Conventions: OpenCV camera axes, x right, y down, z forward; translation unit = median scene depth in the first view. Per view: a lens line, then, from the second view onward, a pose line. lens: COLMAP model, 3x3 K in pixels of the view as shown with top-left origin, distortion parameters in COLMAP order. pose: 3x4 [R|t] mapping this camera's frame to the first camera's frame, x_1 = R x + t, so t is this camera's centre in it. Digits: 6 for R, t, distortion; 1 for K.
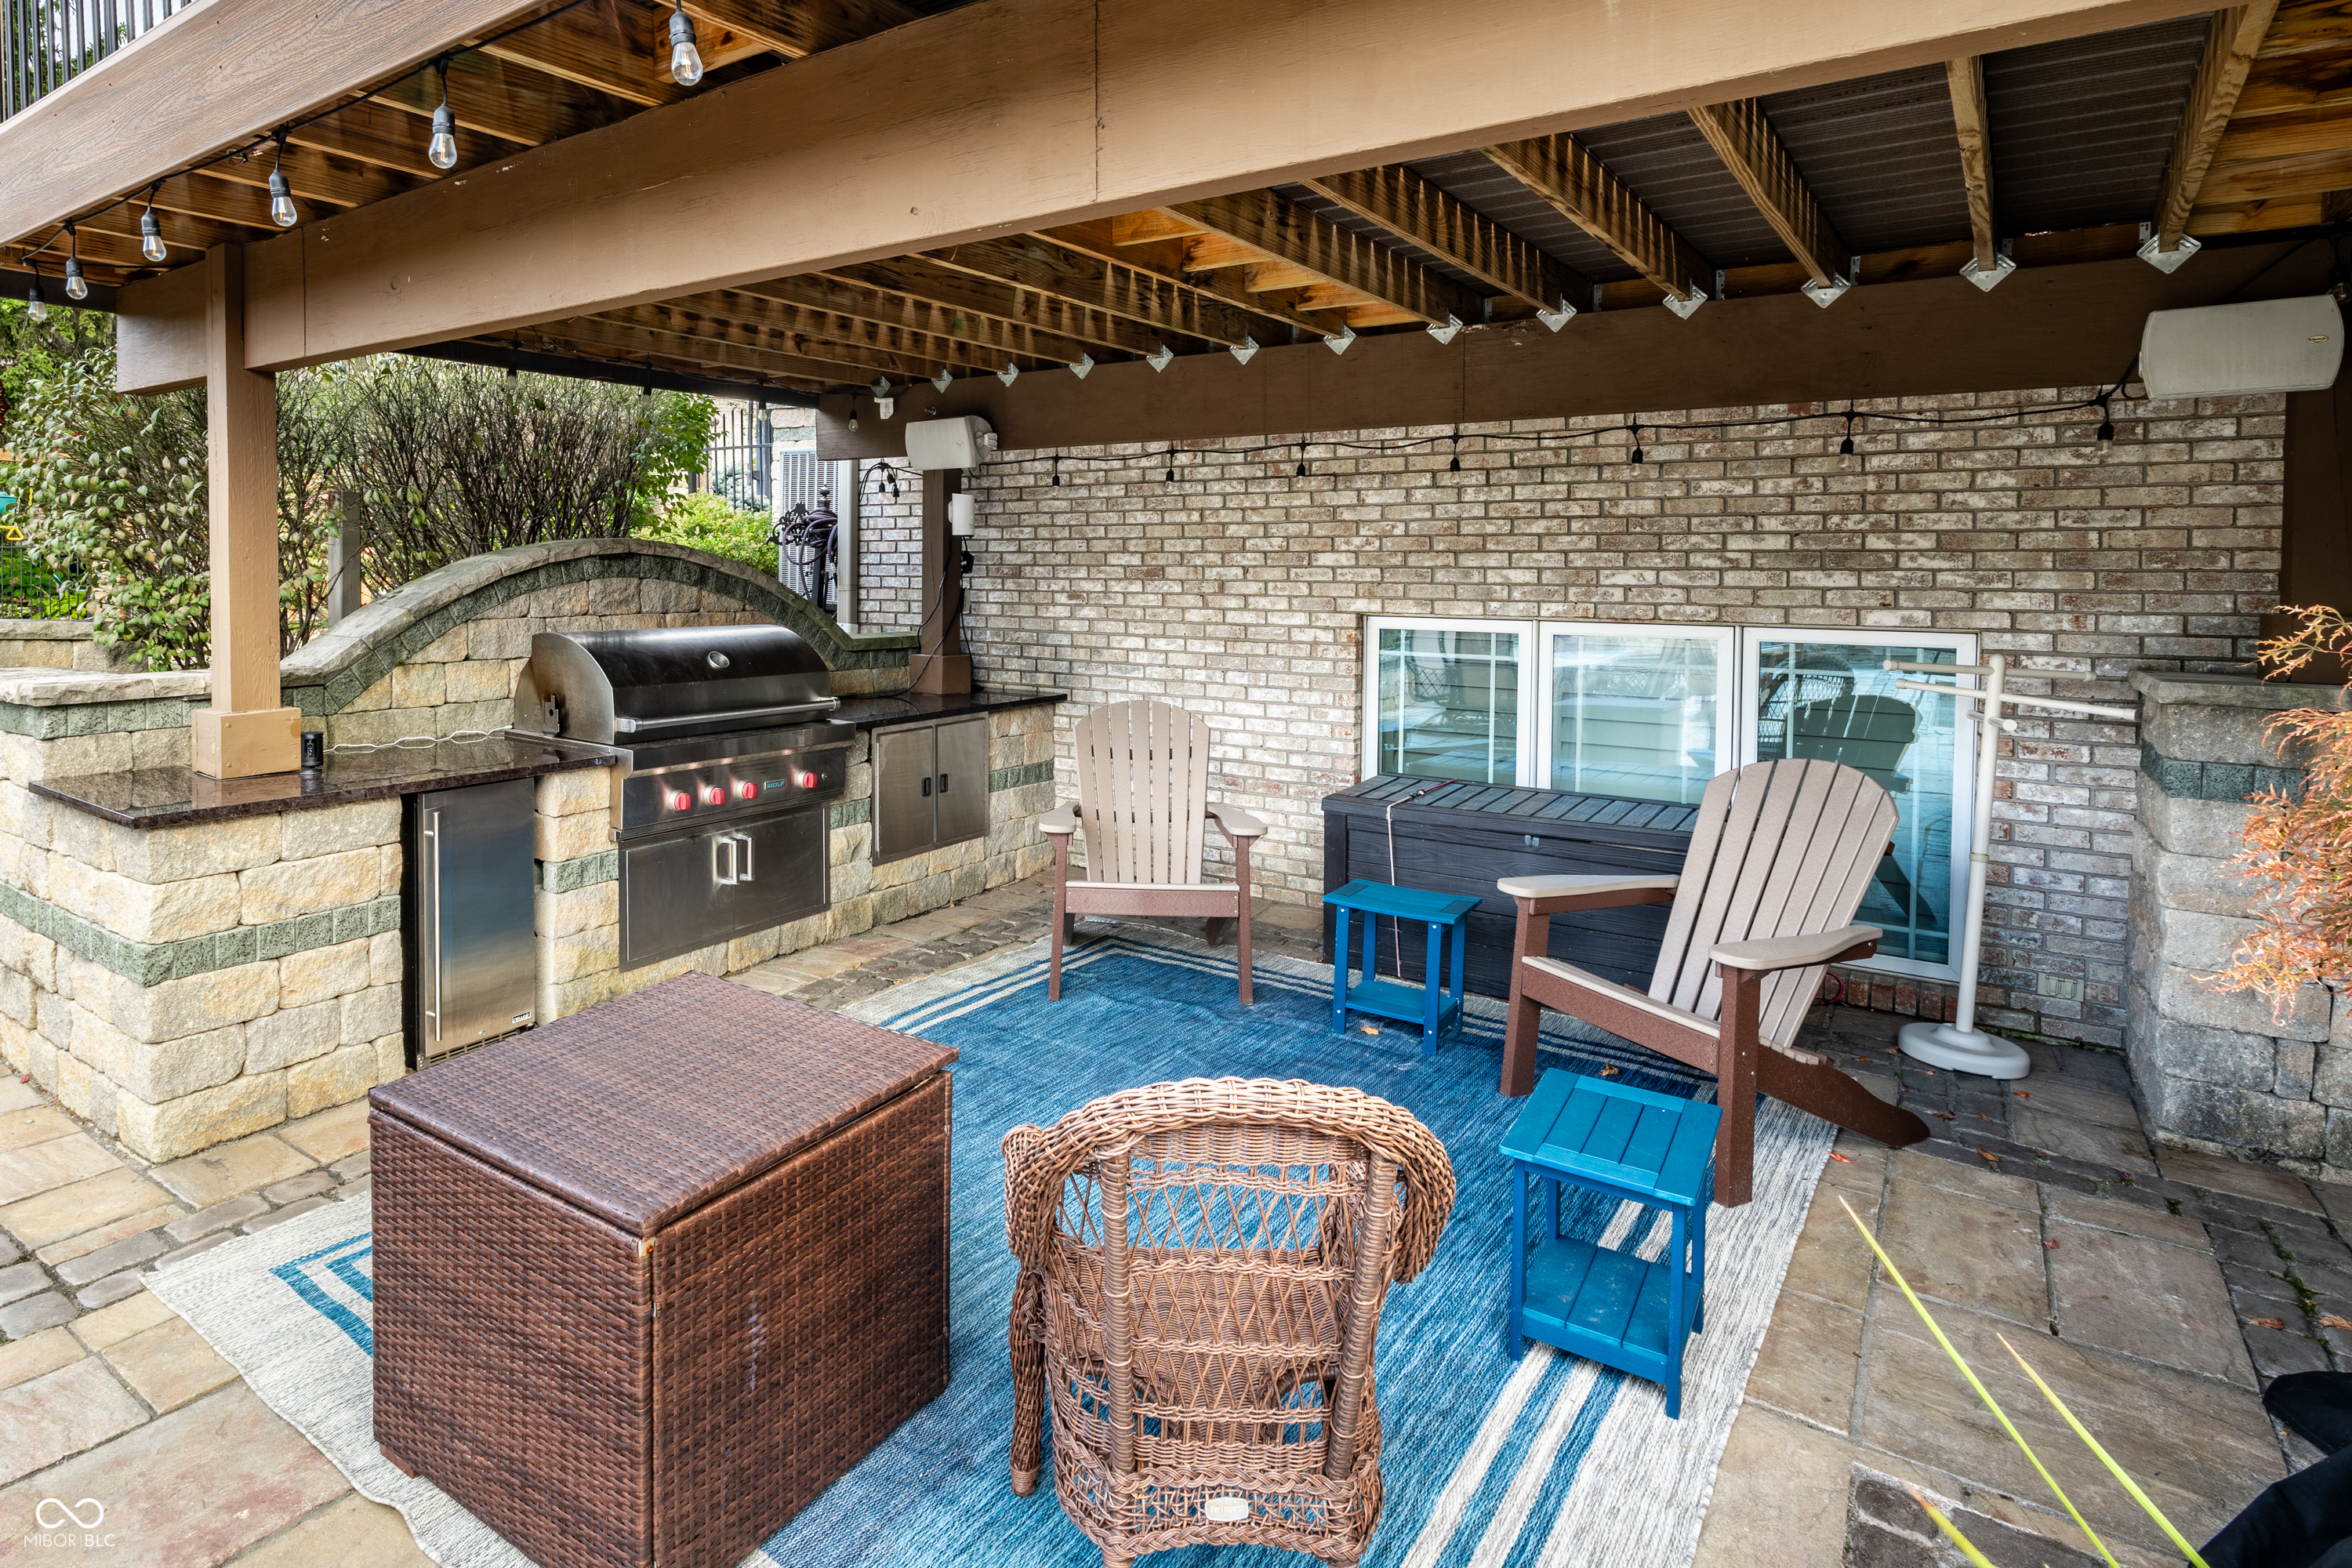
lens RADIAL K [[1031.1, 0, 1173.6], [0, 1031.1, 784.2], [0, 0, 1]] dist [-0.000573, -0.000508]
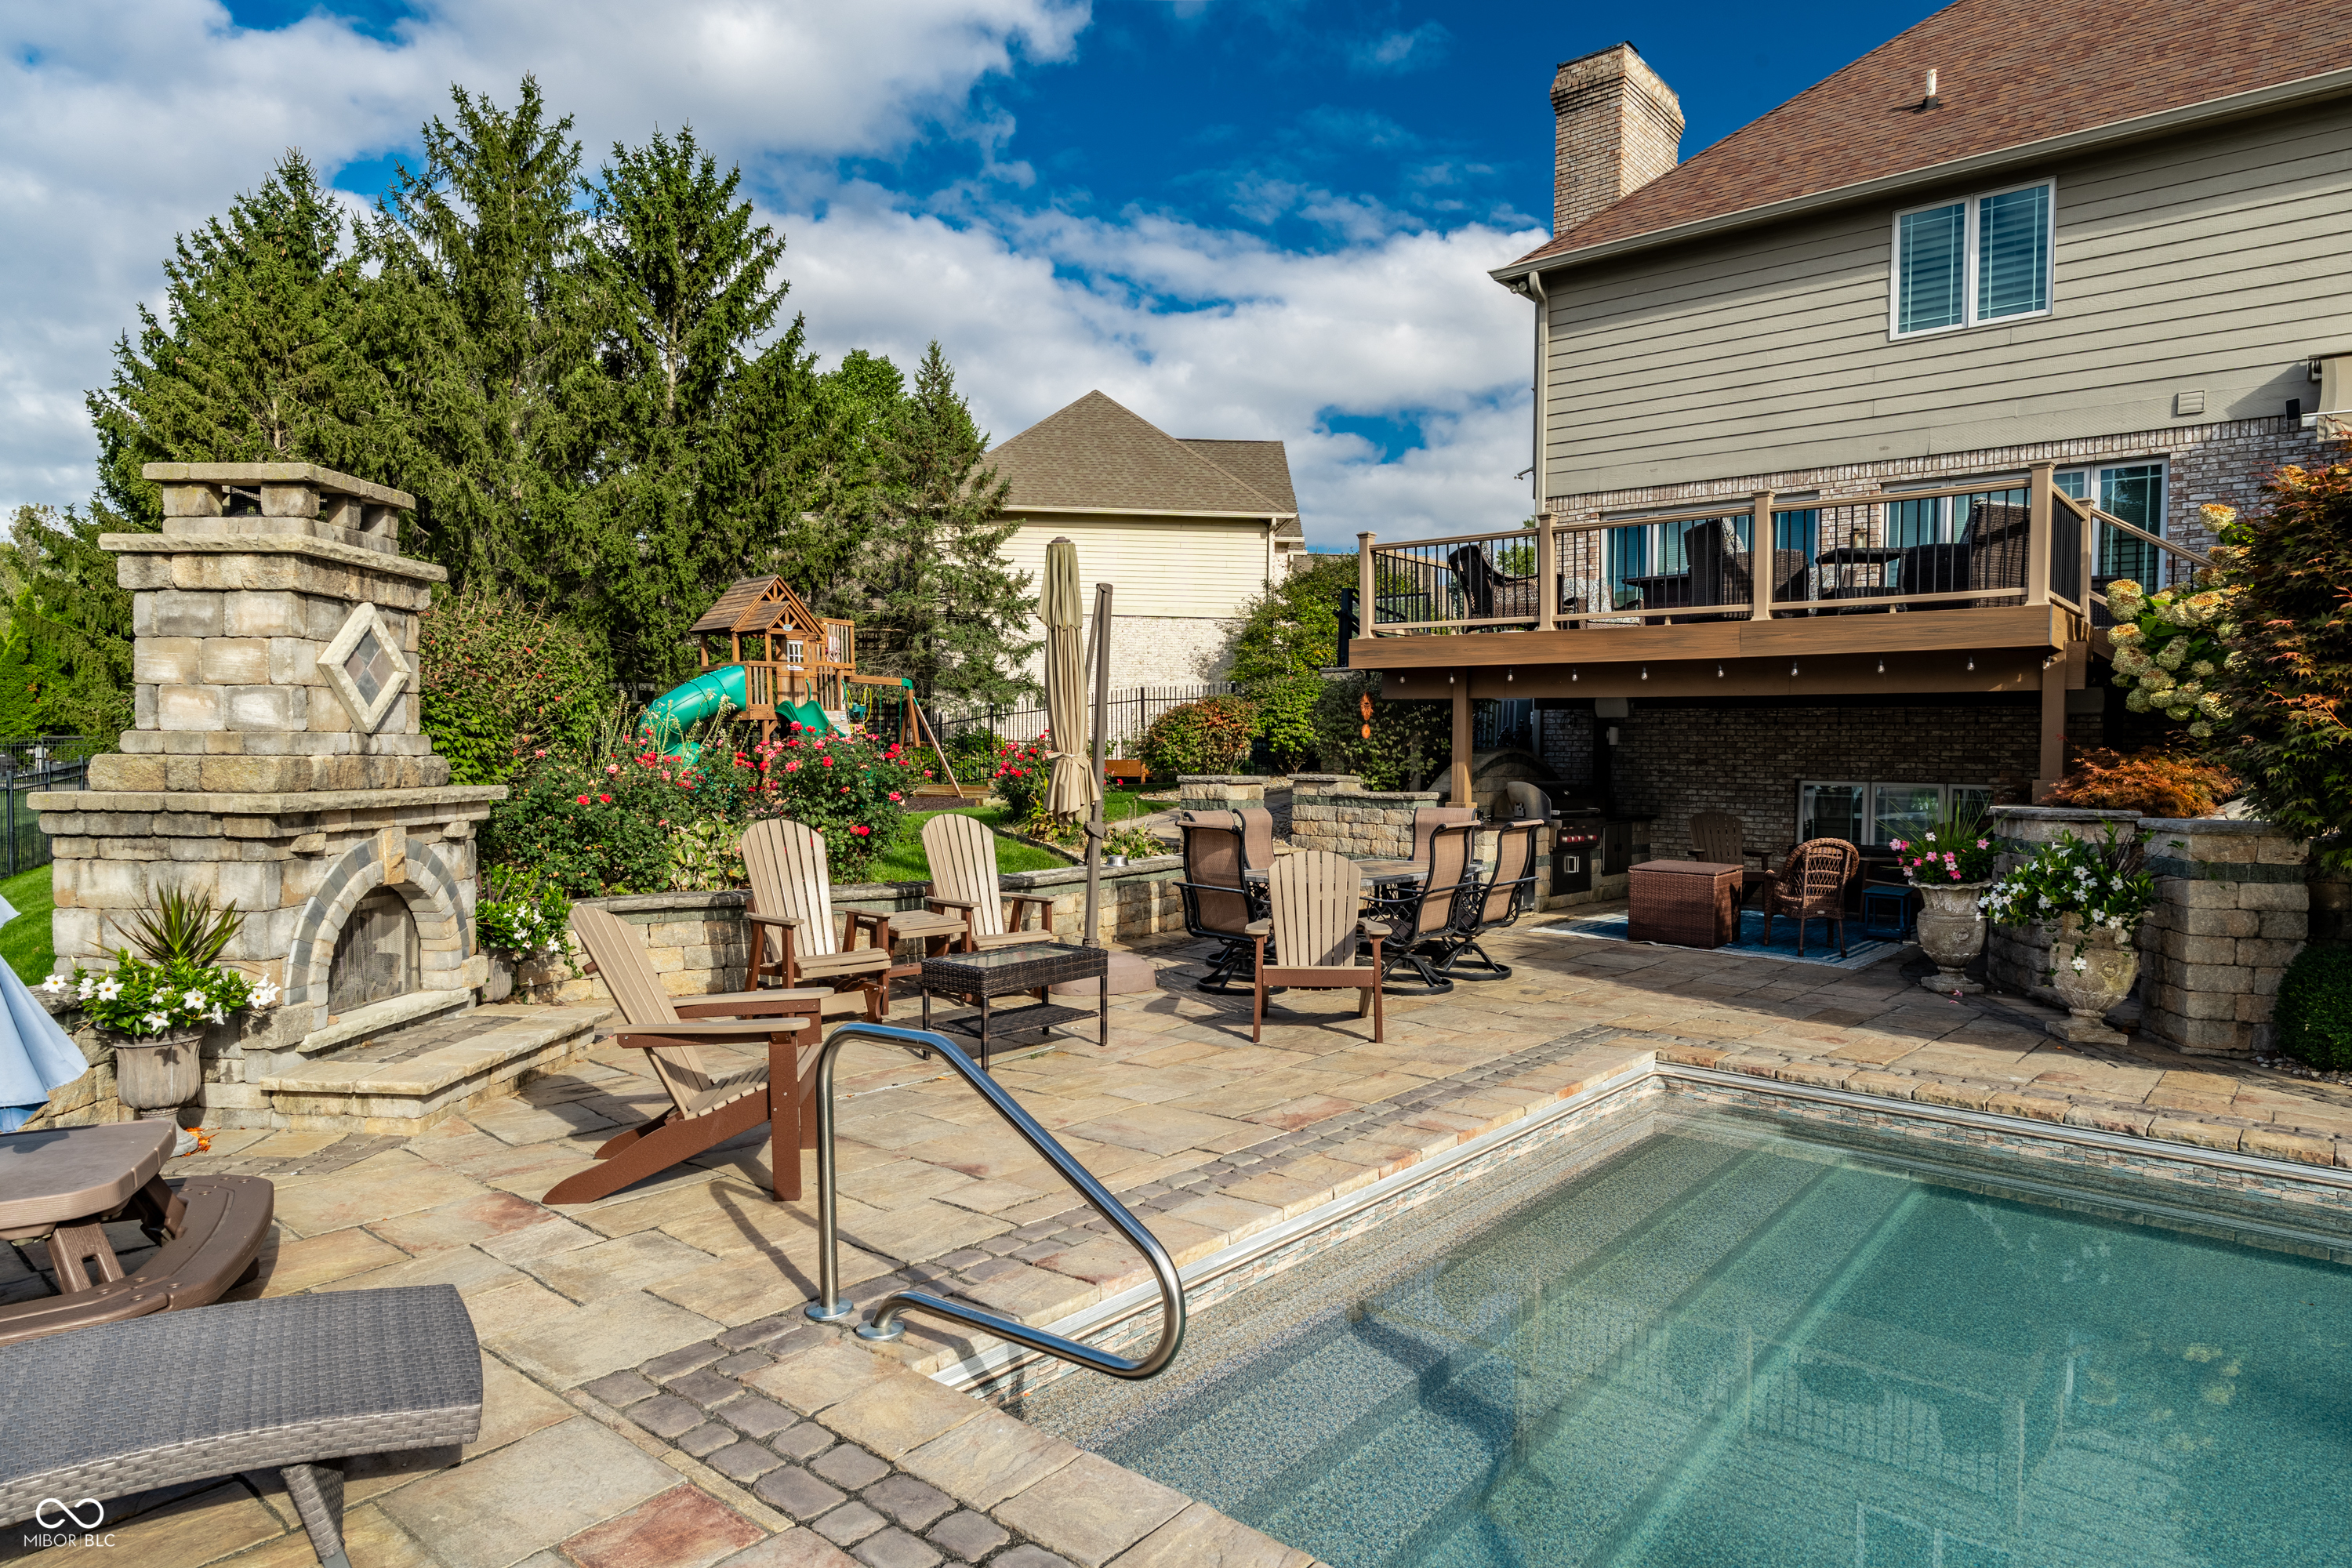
lens RADIAL K [[1373.4, 0, 1172.3], [0, 1373.4, 789.2], [0, 0, 1]] dist [-0.001952, -0.002242]
pose [[0.983252, -0.001830, -0.182244, -0.680075], [-0.026895, 0.987545, -0.155019, 0.398976], [0.180258, 0.157324, 0.970956, -2.401528]]
